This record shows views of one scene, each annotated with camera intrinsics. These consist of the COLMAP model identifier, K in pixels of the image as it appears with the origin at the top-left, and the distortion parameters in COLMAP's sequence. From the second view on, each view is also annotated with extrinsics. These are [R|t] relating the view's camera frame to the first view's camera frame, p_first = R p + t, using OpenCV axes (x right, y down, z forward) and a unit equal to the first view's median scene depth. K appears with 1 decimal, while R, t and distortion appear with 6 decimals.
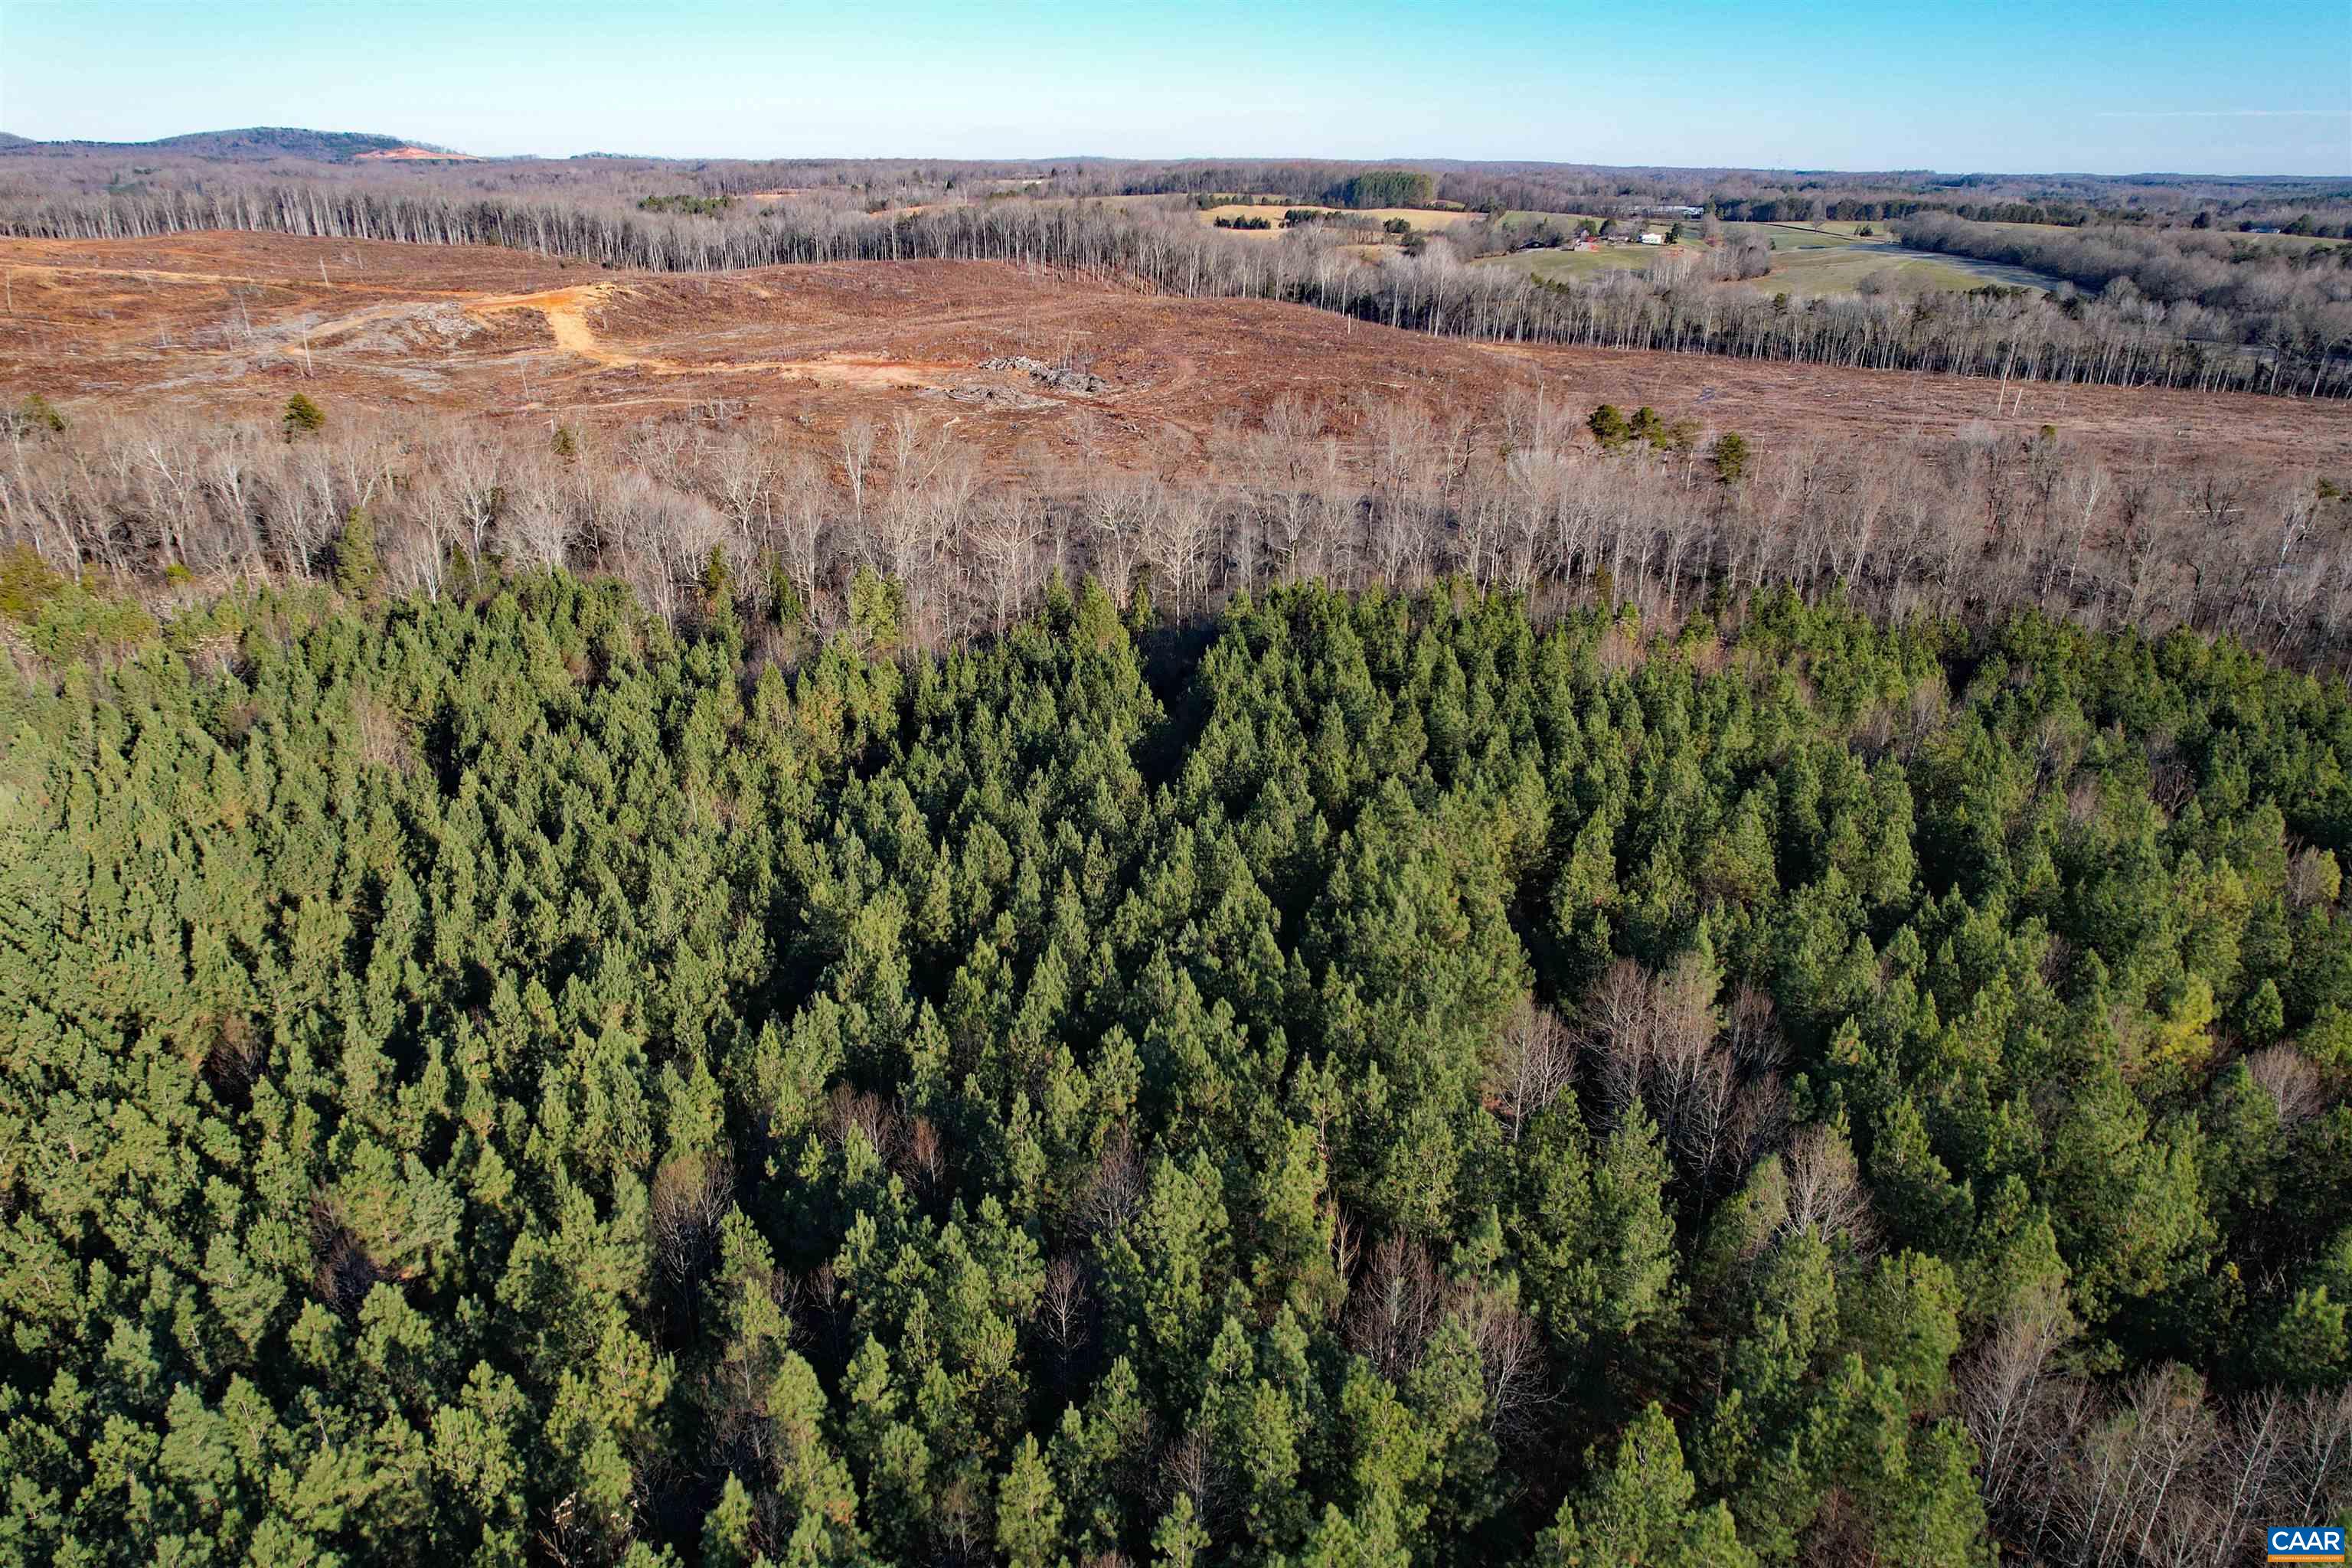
lens RADIAL K [[1480.7, 0, 1187.5], [0, 1480.7, 792.1], [0, 0, 1]] dist [-0.050341, 0.015106]
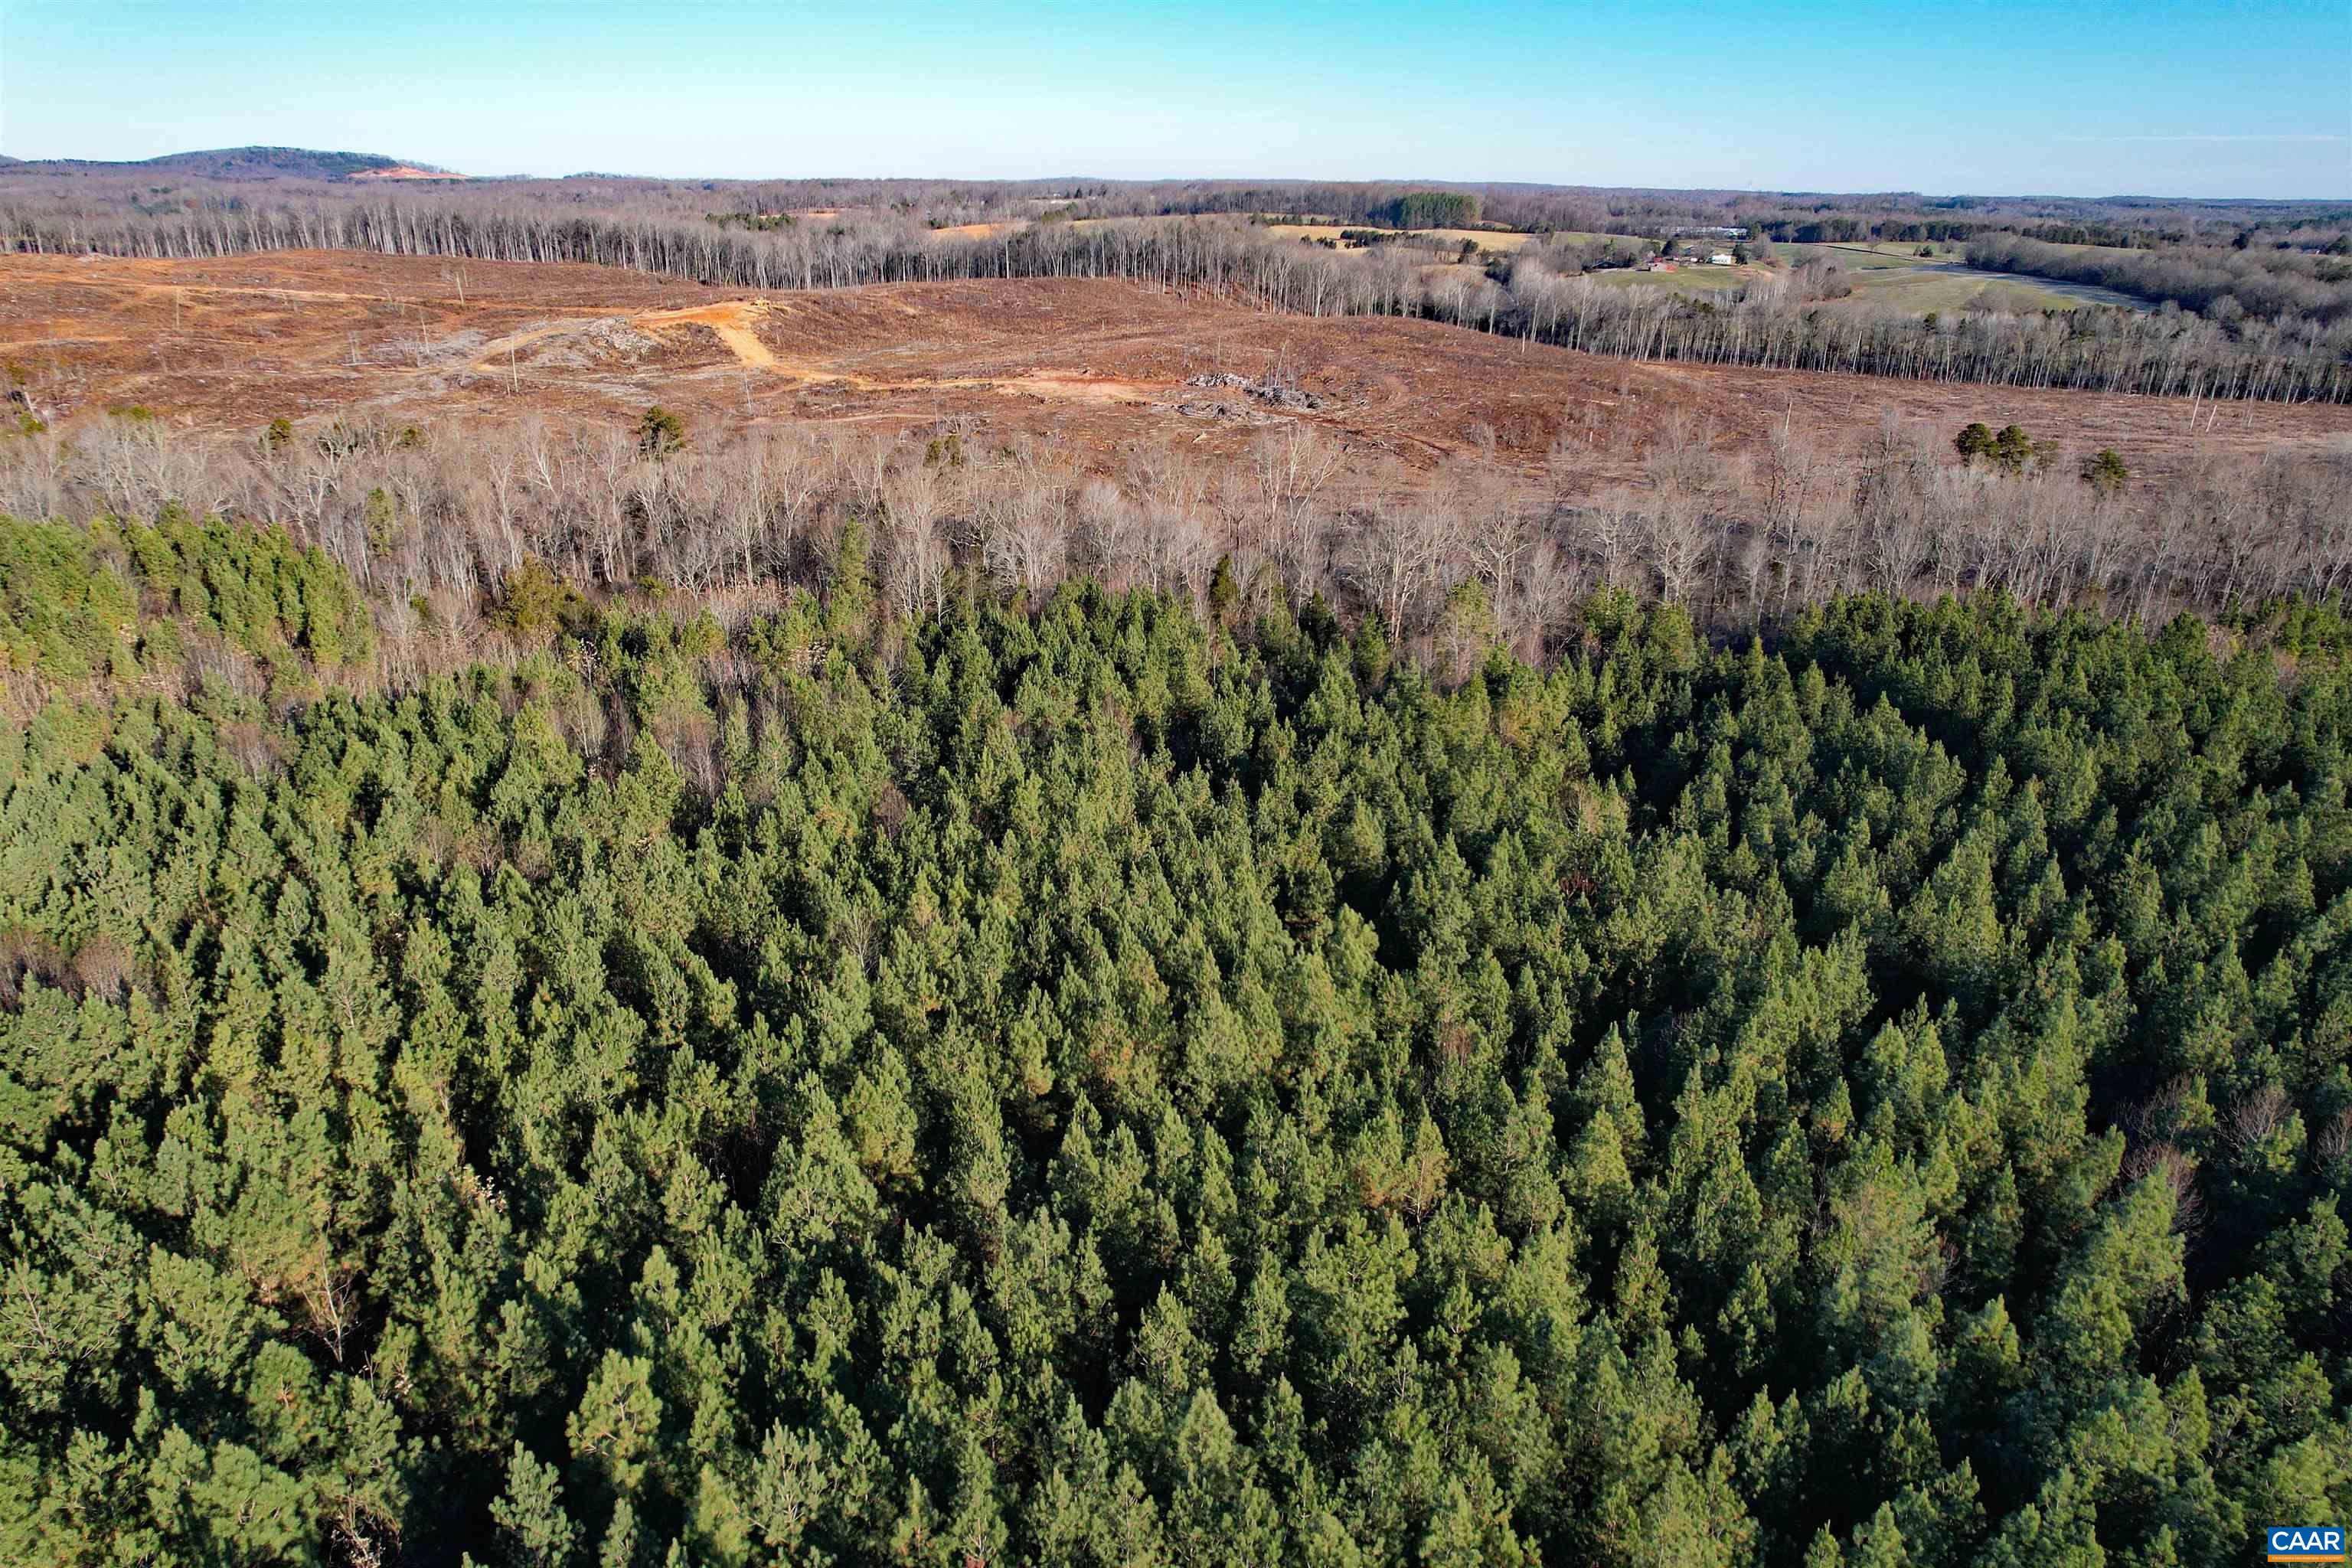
lens RADIAL K [[1480.7, 0, 1166.4], [0, 1480.7, 784.3], [0, 0, 1]] dist [-0.050341, 0.015106]
pose [[0.999673, -0.008513, 0.024132, -0.104291], [0.008936, 0.999808, -0.017460, -0.000151], [-0.023979, 0.017670, 0.999556, 0.004212]]
